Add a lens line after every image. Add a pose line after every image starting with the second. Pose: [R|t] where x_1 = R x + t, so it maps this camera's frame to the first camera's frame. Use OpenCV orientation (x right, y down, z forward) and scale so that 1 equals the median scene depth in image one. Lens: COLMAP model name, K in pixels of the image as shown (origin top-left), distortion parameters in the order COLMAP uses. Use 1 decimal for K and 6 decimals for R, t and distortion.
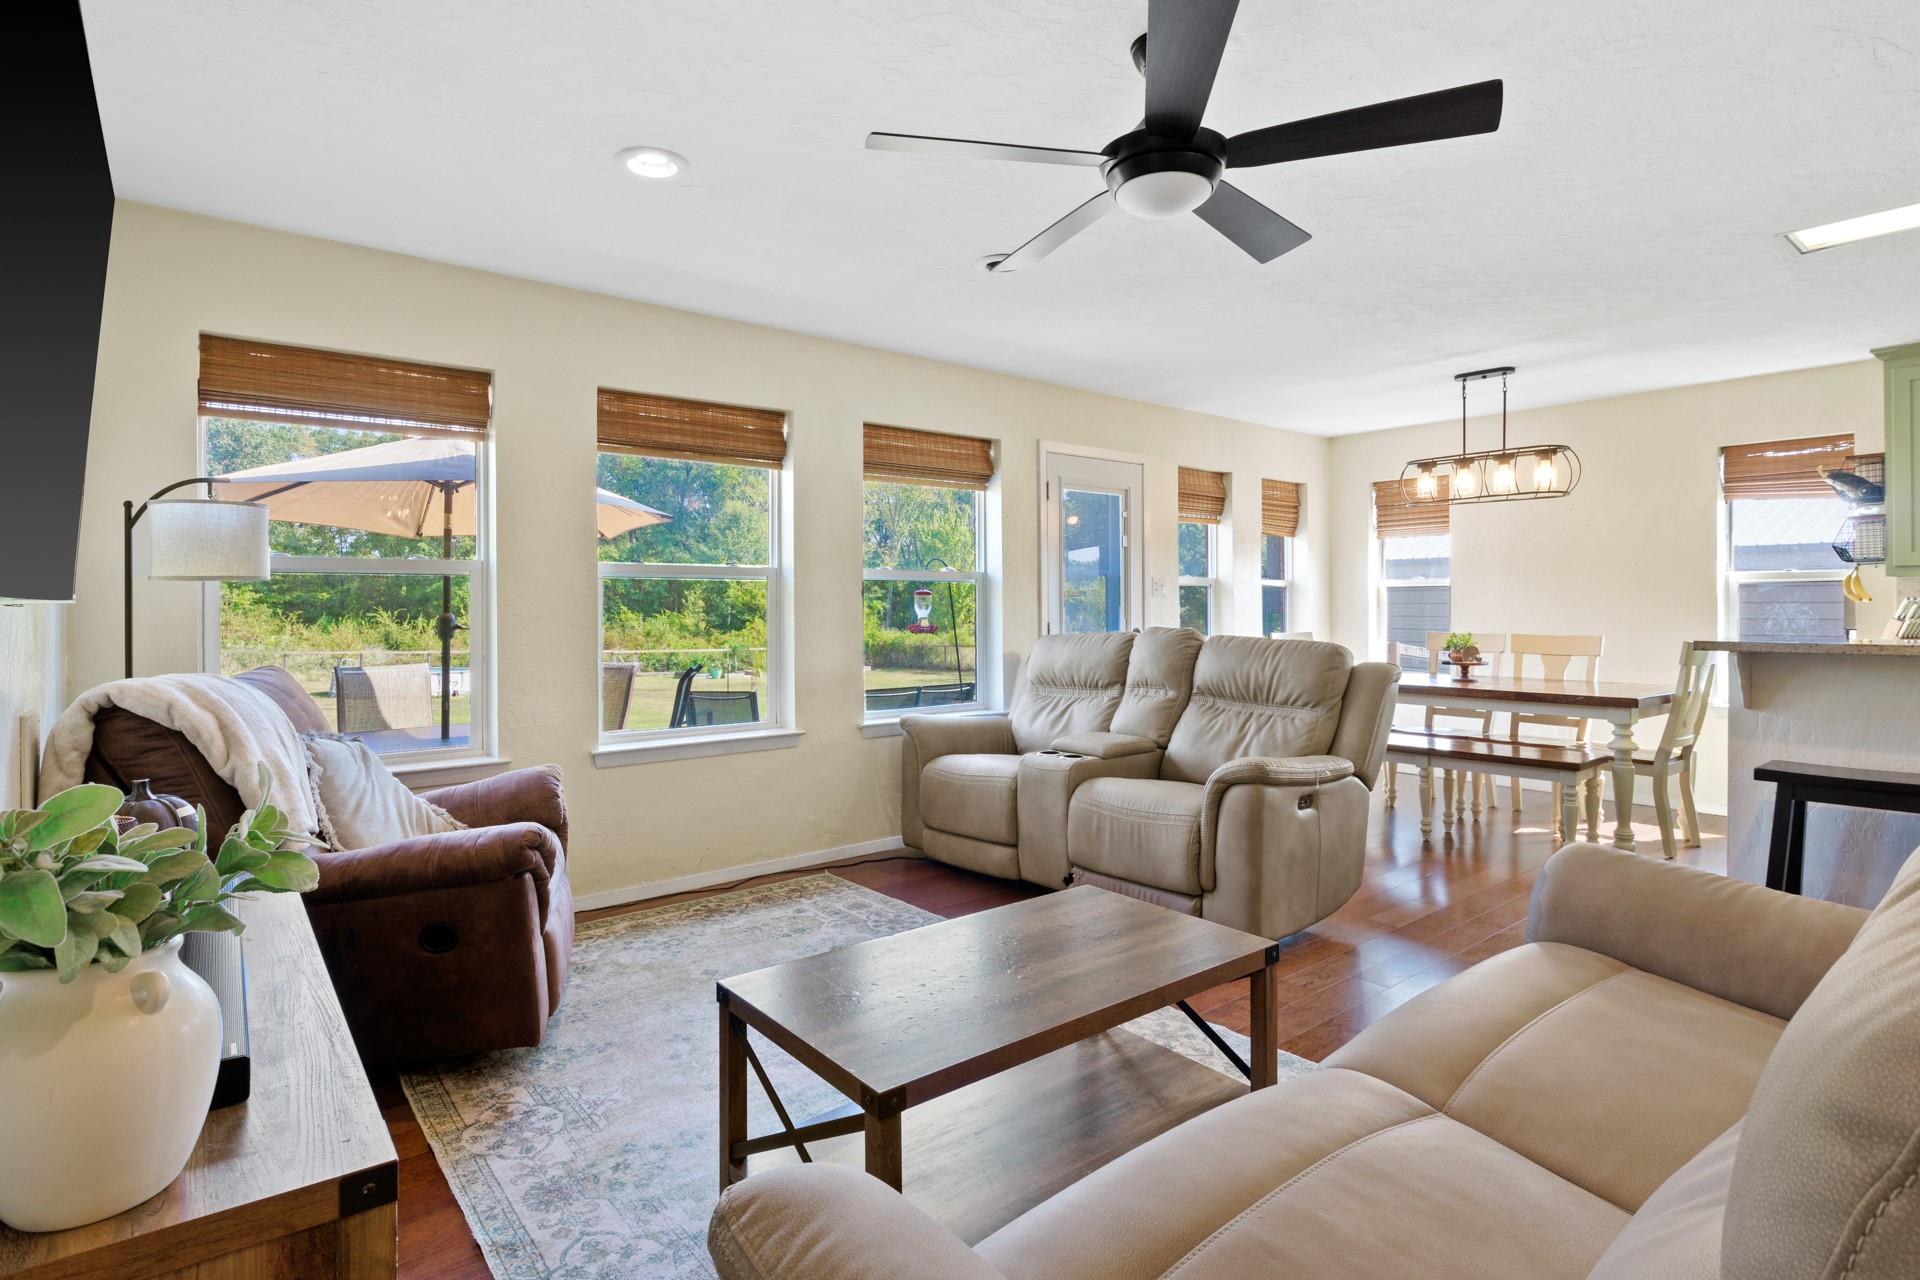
lens RADIAL K [[963.5, 0, 982.1], [0, 963.5, 601.3], [0, 0, 1]] dist [-0.003947, -0.005512]
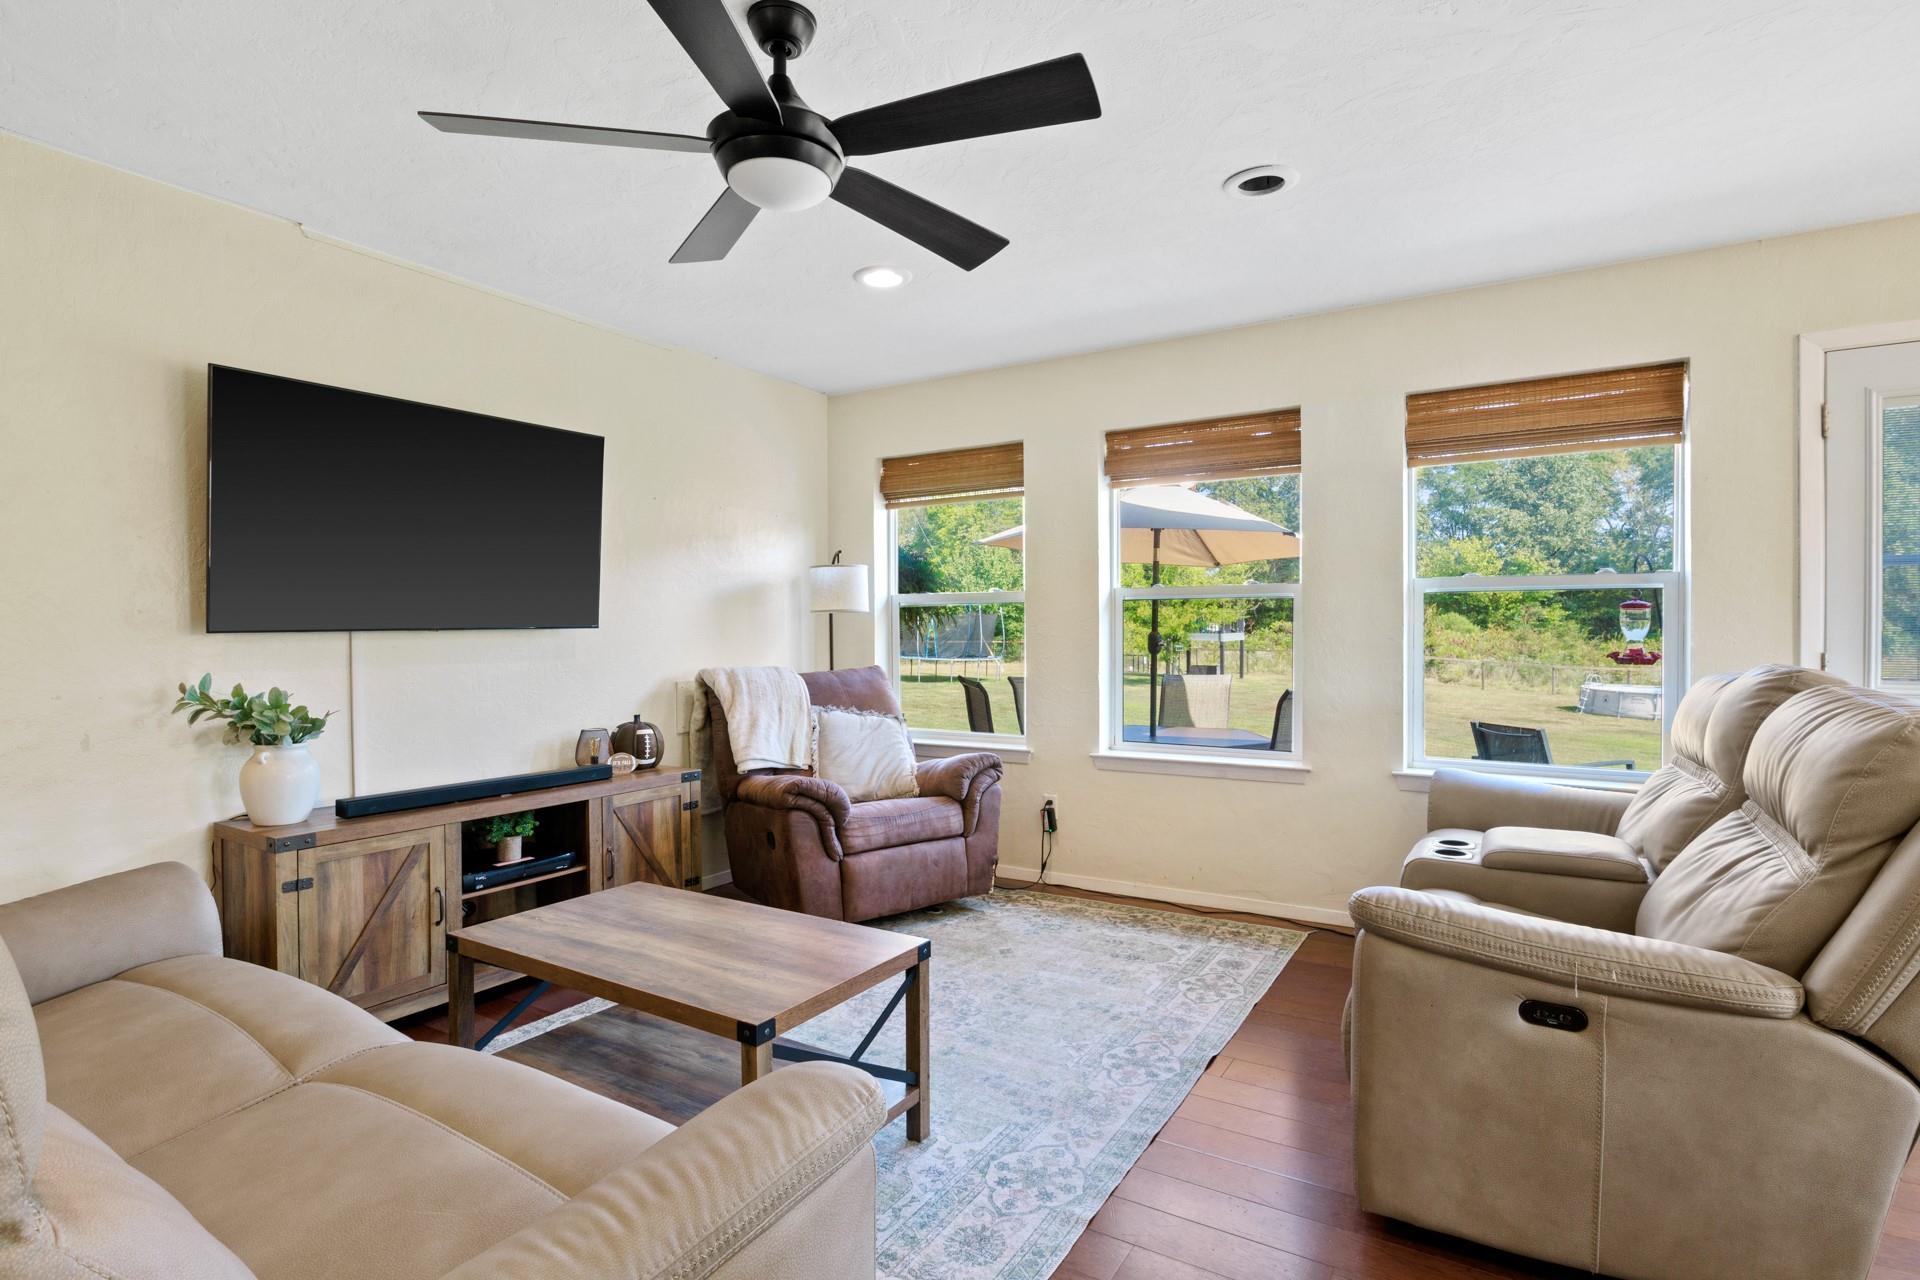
lens RADIAL K [[963.5, 0, 960.2], [0, 963.5, 641.9], [0, 0, 1]] dist [-0.003947, -0.005512]
pose [[0.326576, 0.015270, -0.945047, 0.596814], [0.009122, 0.999772, 0.019306, -0.000270], [0.945127, -0.014925, 0.326363, 0.457296]]
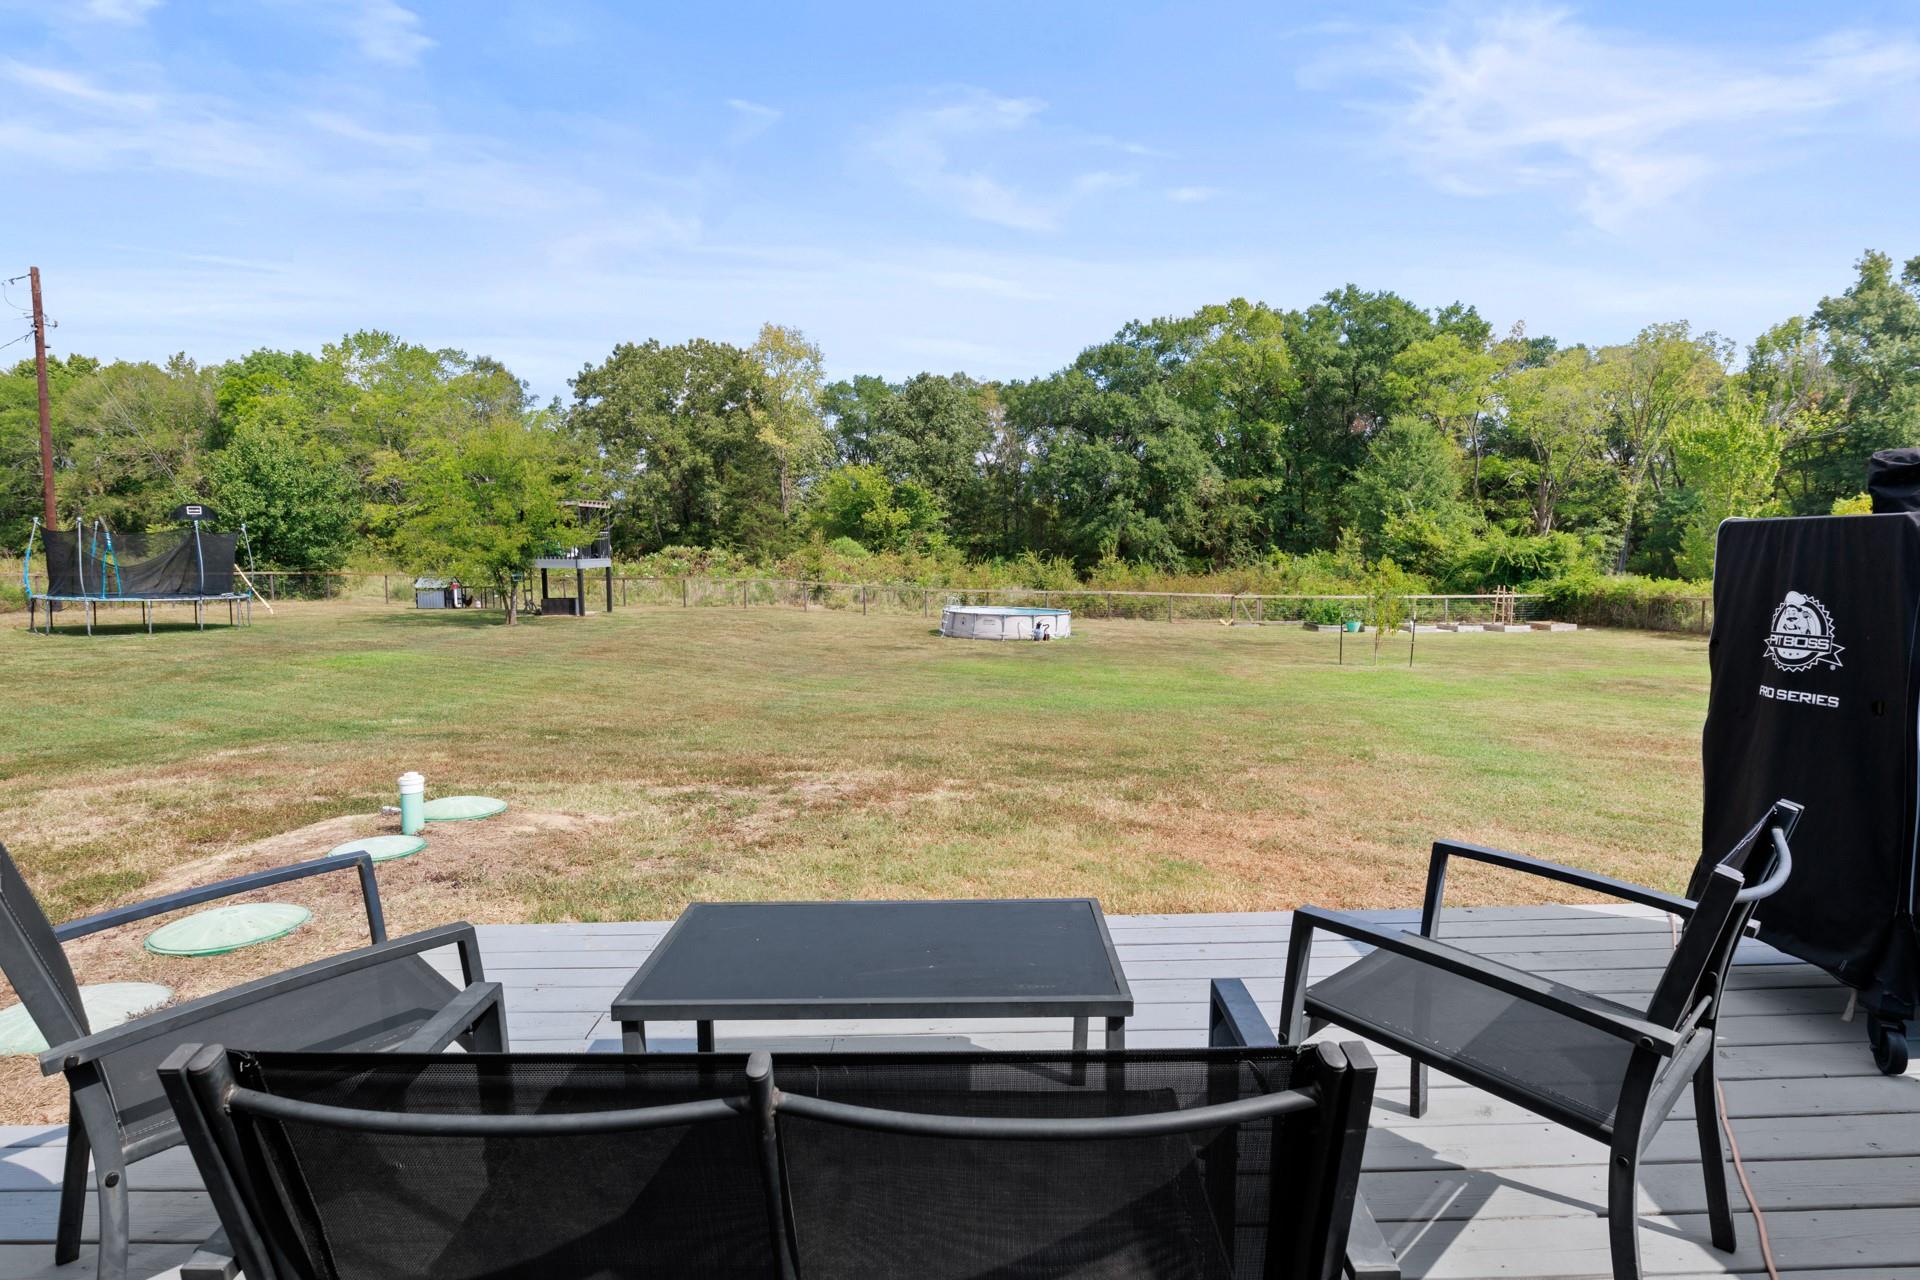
lens RADIAL K [[1017.6, 0, 957.8], [0, 1017.6, 660.2], [0, 0, 1]] dist [0.005368, 0.002019]
pose [[0.780050, 0.063084, -0.622529, 0.043490], [0.009595, 0.993582, 0.112707, 0.043791], [0.625644, -0.093890, 0.774438, 1.593257]]
